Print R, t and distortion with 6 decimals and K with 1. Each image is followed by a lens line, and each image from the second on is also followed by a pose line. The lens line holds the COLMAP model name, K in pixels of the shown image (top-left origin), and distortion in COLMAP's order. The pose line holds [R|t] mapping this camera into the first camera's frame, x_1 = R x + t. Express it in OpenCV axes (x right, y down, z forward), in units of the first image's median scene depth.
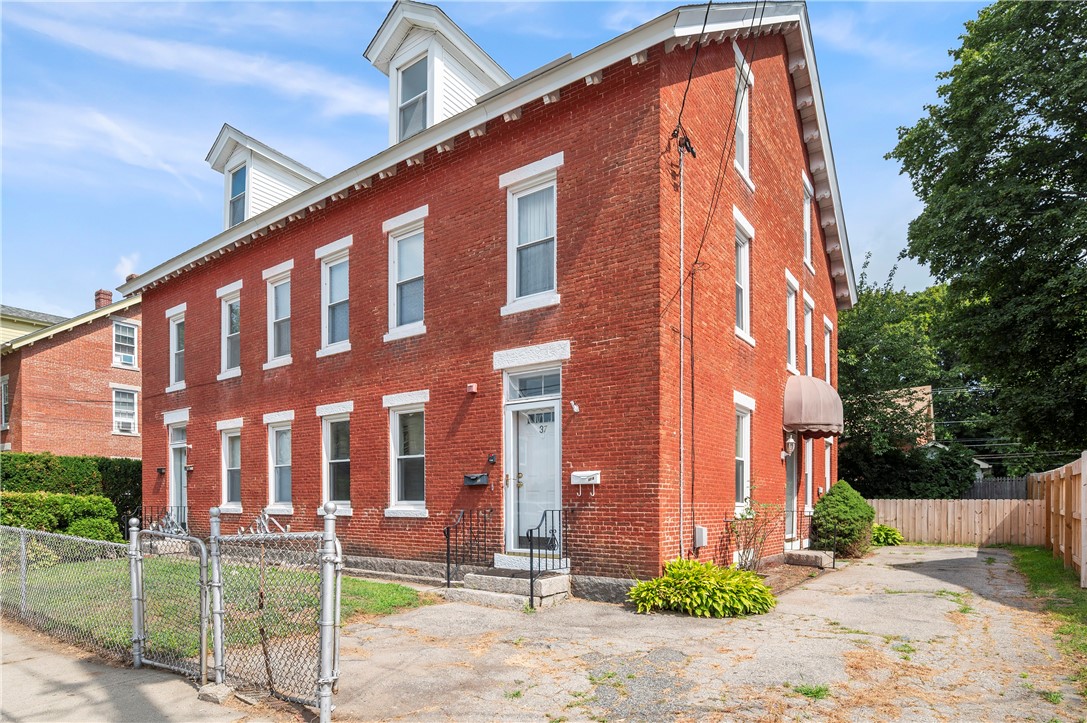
lens RADIAL K [[638.5, 0, 514.0], [0, 638.5, 499.1], [0, 0, 1]] dist [0.005147, 0.001407]
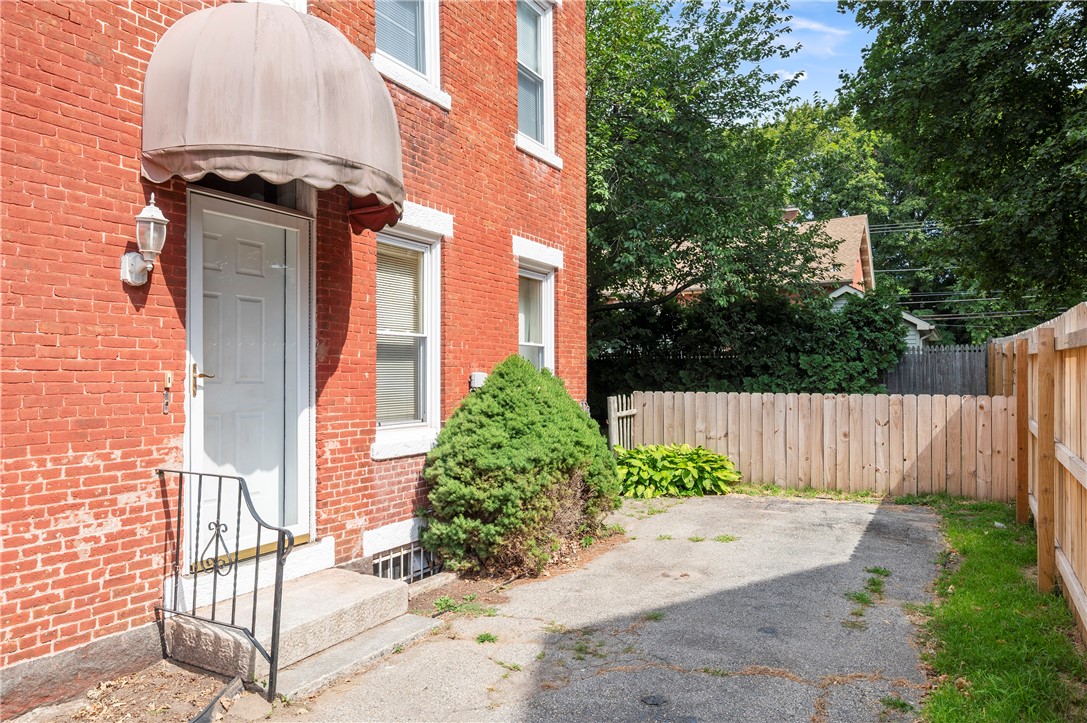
lens RADIAL K [[723.0, 0, 544.9], [0, 723.0, 366.0], [0, 0, 1]] dist [-0.001641, 0.001523]
pose [[0.993580, -0.005459, 0.113004, 0.417013], [0.006104, 0.999967, -0.005364, -0.017901], [-0.112971, 0.006020, 0.993580, 0.501974]]
